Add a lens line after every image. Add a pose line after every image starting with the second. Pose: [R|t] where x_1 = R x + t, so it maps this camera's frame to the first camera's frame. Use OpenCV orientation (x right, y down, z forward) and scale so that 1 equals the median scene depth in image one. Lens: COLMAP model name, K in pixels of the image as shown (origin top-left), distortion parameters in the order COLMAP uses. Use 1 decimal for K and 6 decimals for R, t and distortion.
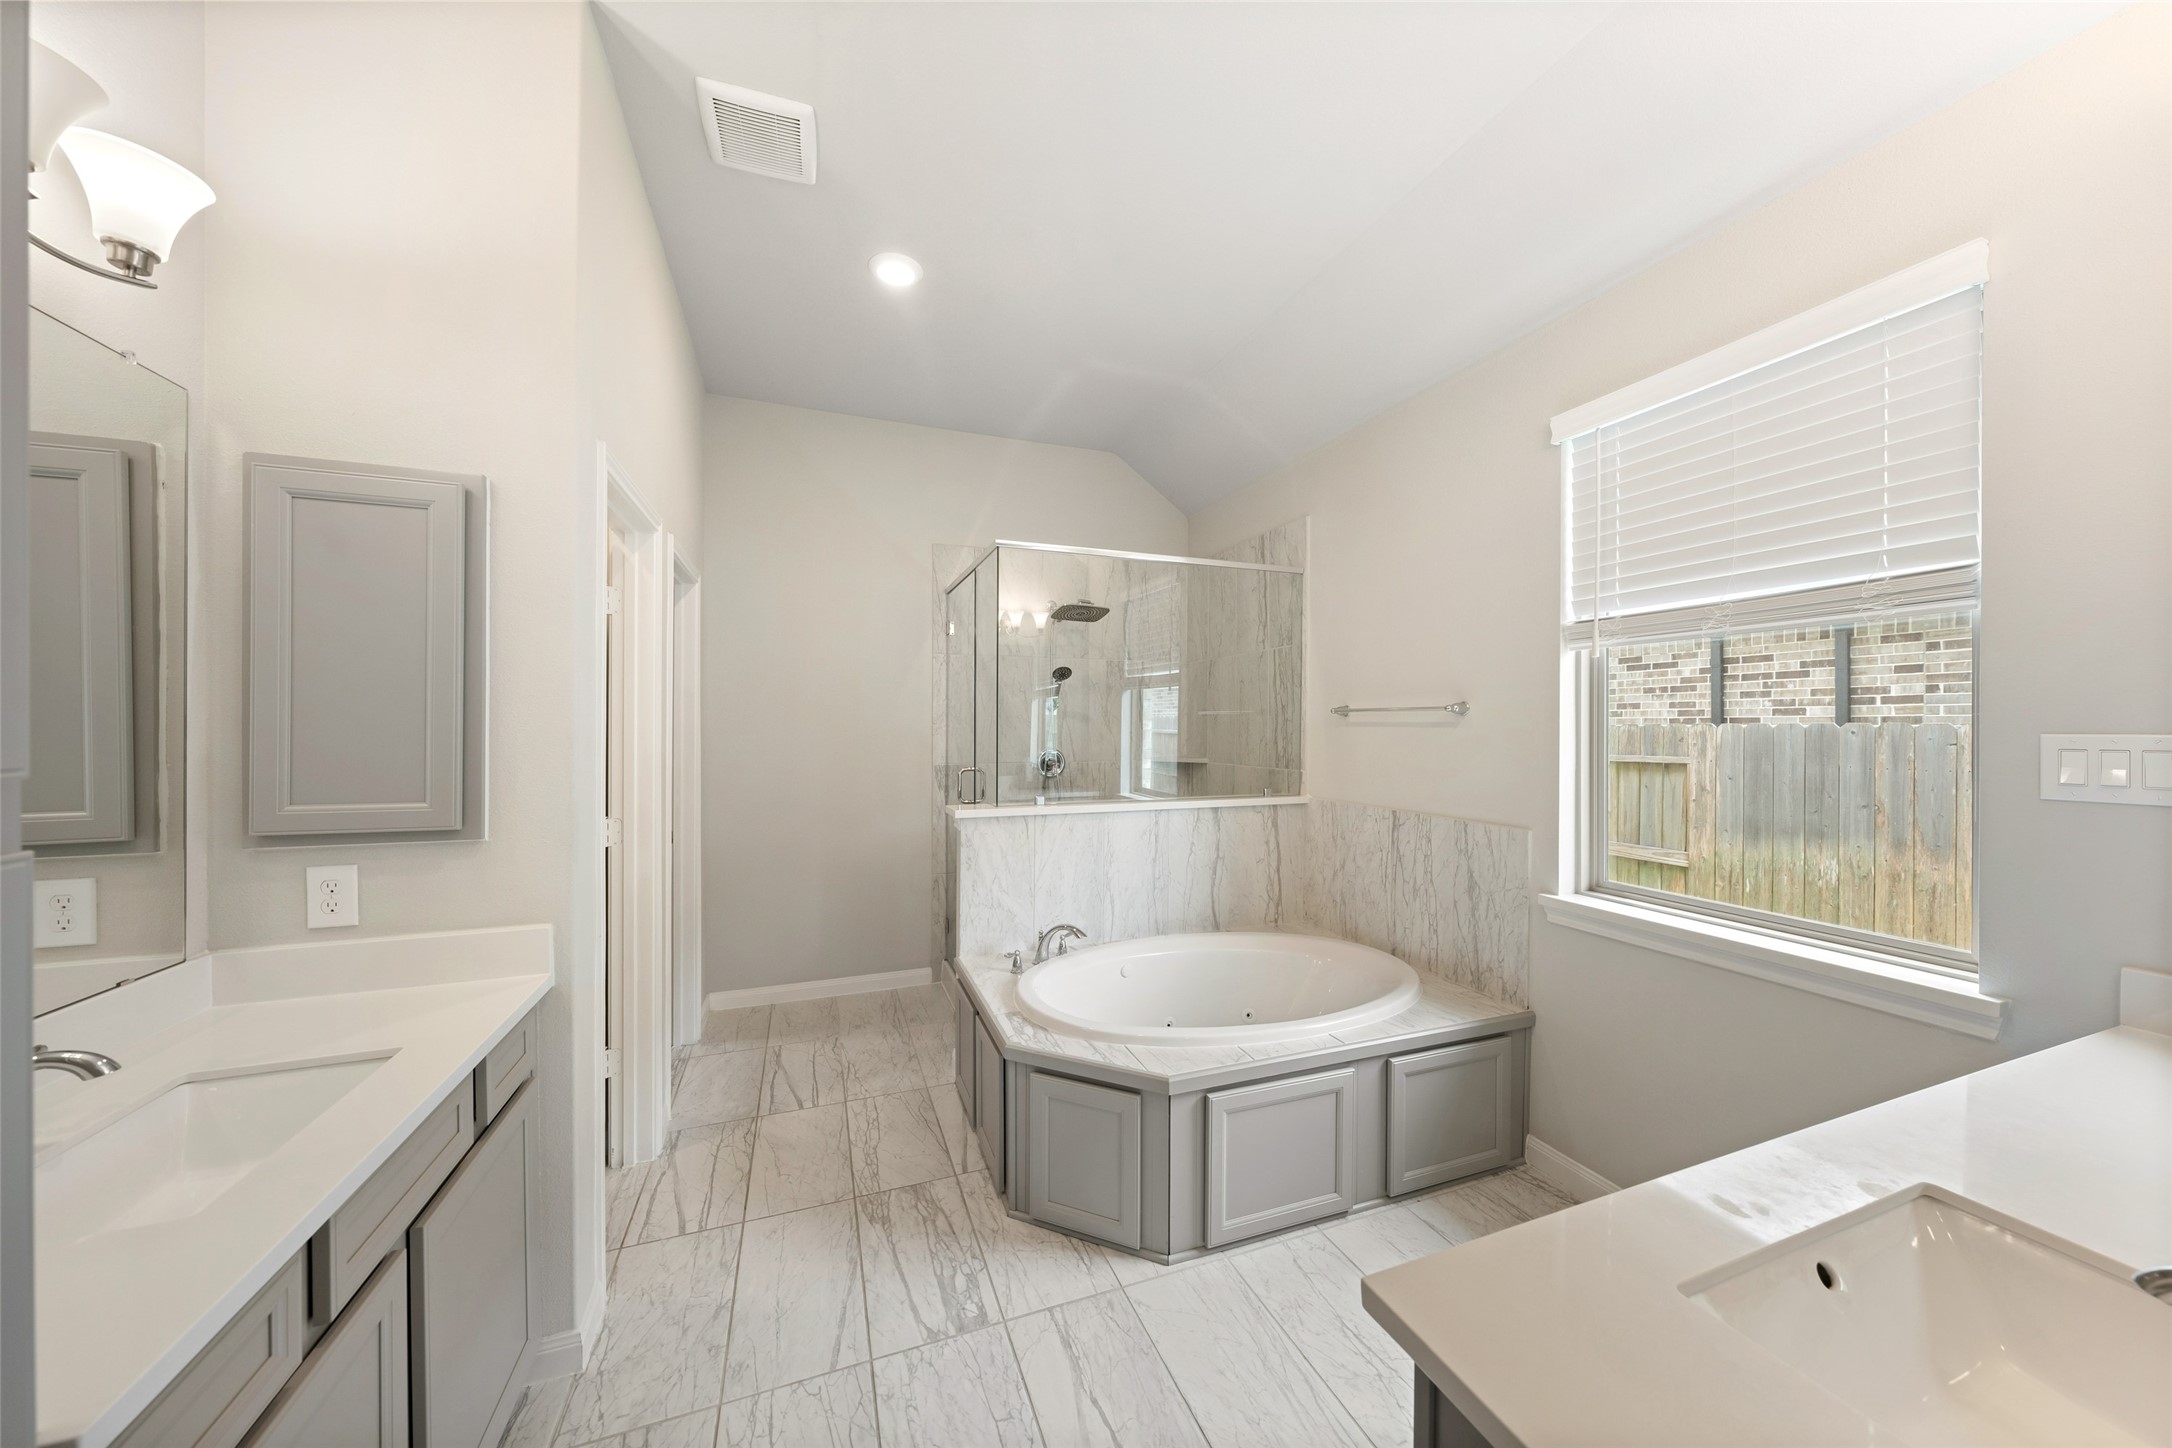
lens RADIAL K [[745.9, 0, 1087.1], [0, 745.9, 725.5], [0, 0, 1]] dist [0.007064, 0.000074]
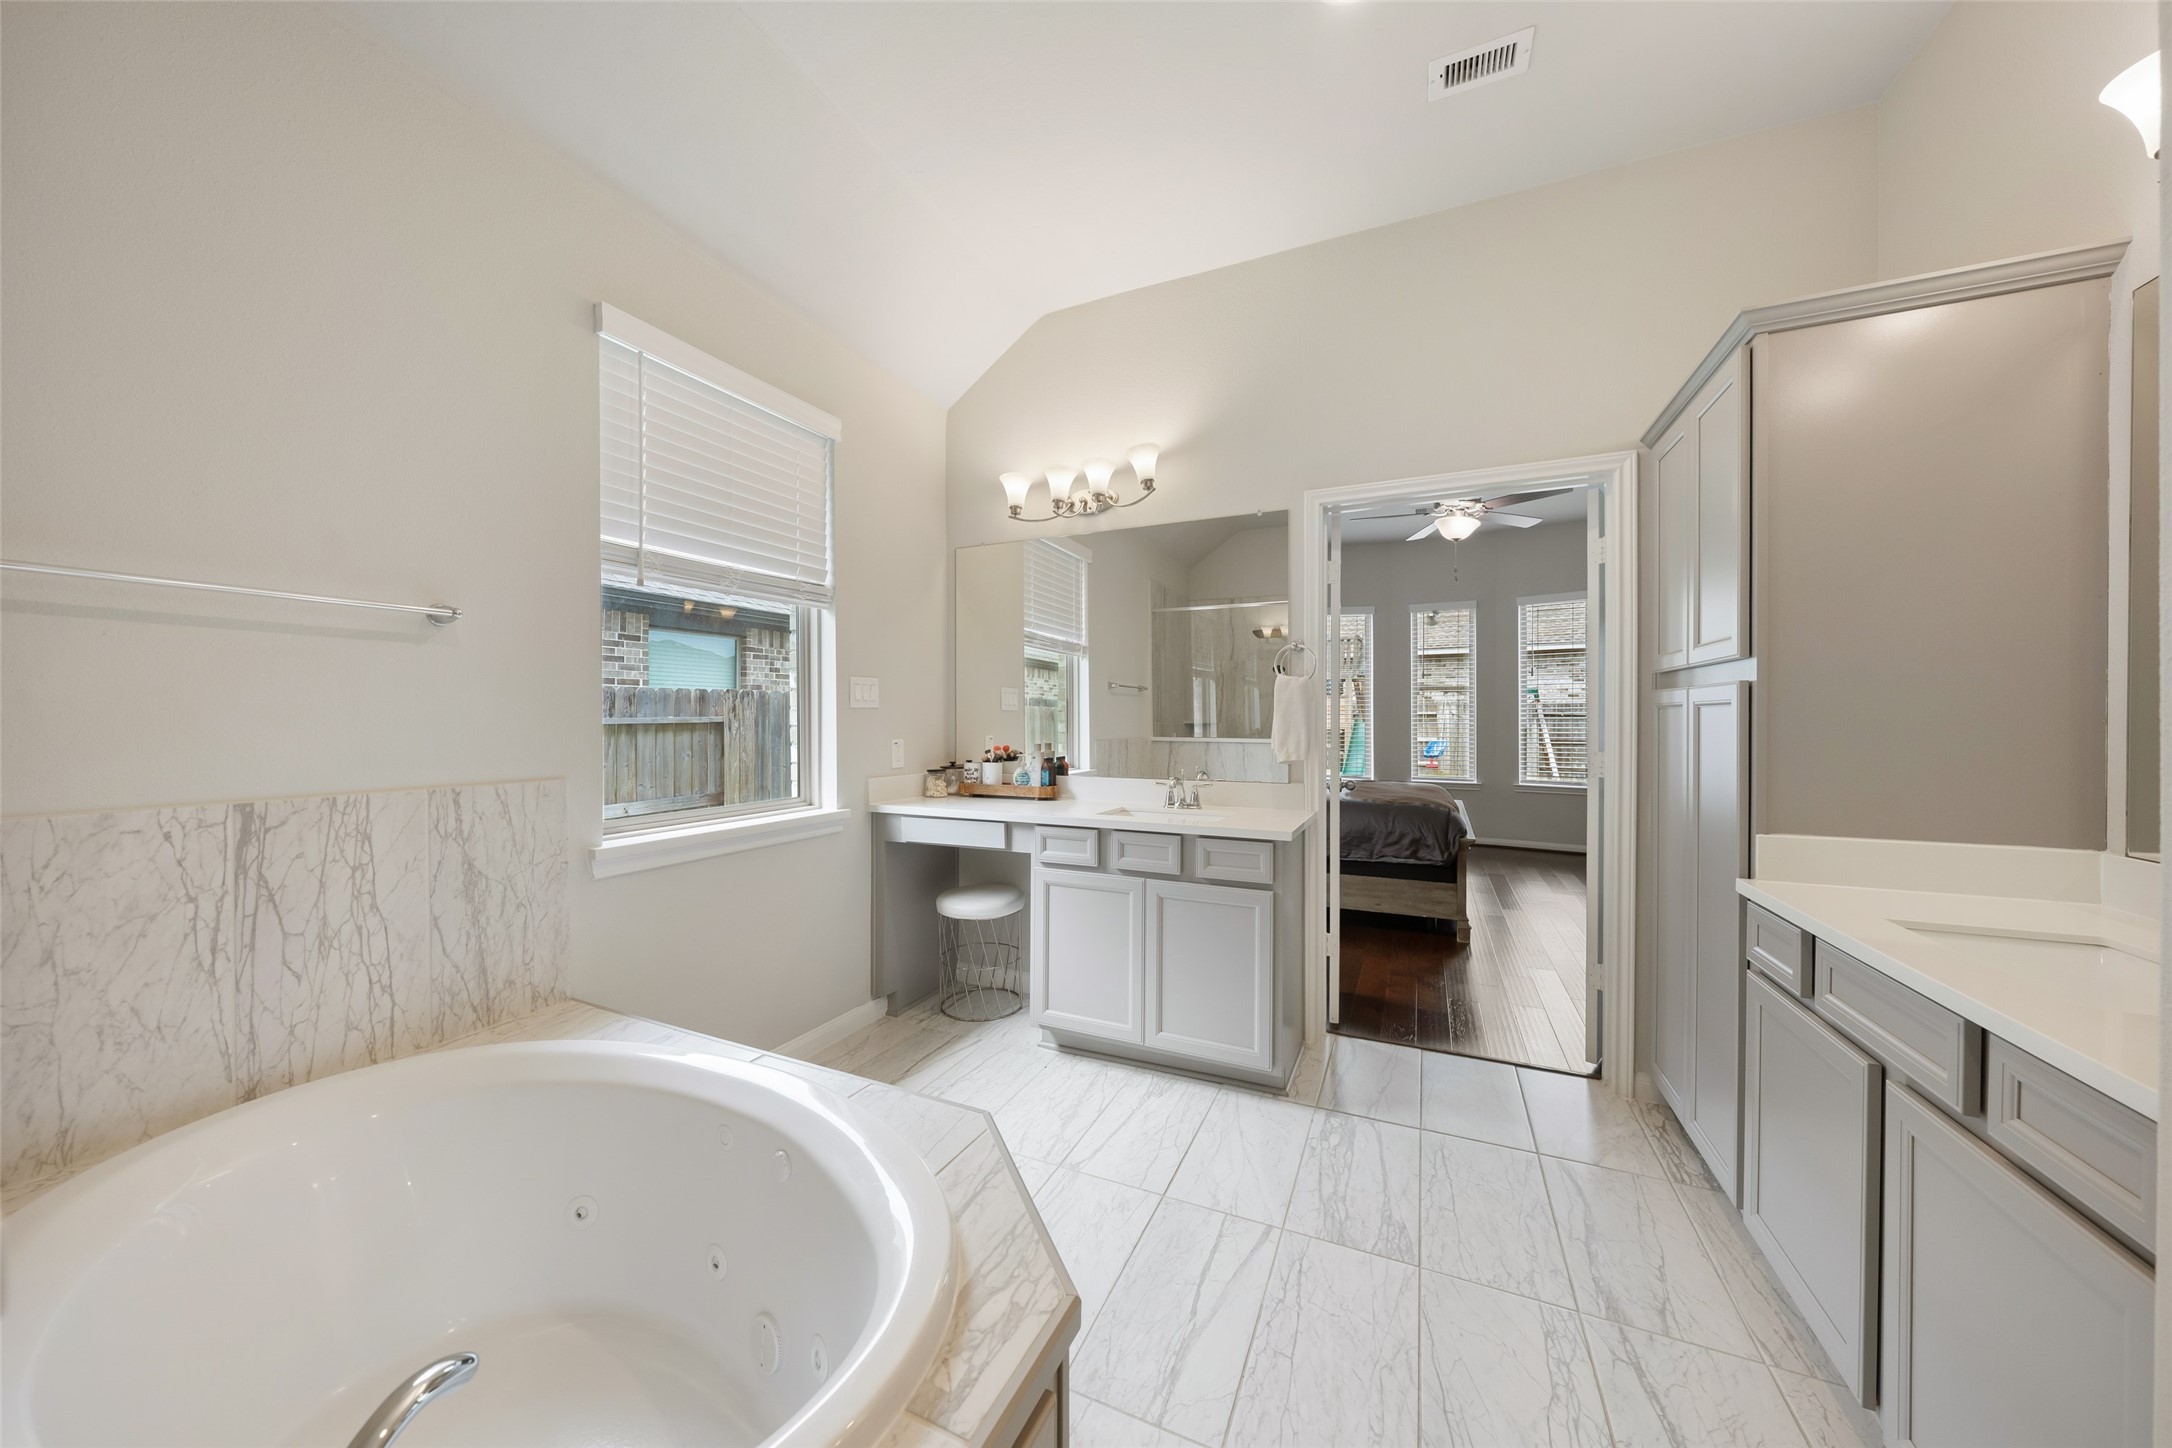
lens RADIAL K [[745.9, 0, 1081.5], [0, 745.9, 720.8], [0, 0, 1]] dist [0.007064, 0.000074]
pose [[-0.702218, -0.007412, 0.711923, -0.361414], [-0.002660, 0.999966, 0.007787, 0.064088], [-0.711957, 0.003575, -0.702214, 1.105178]]
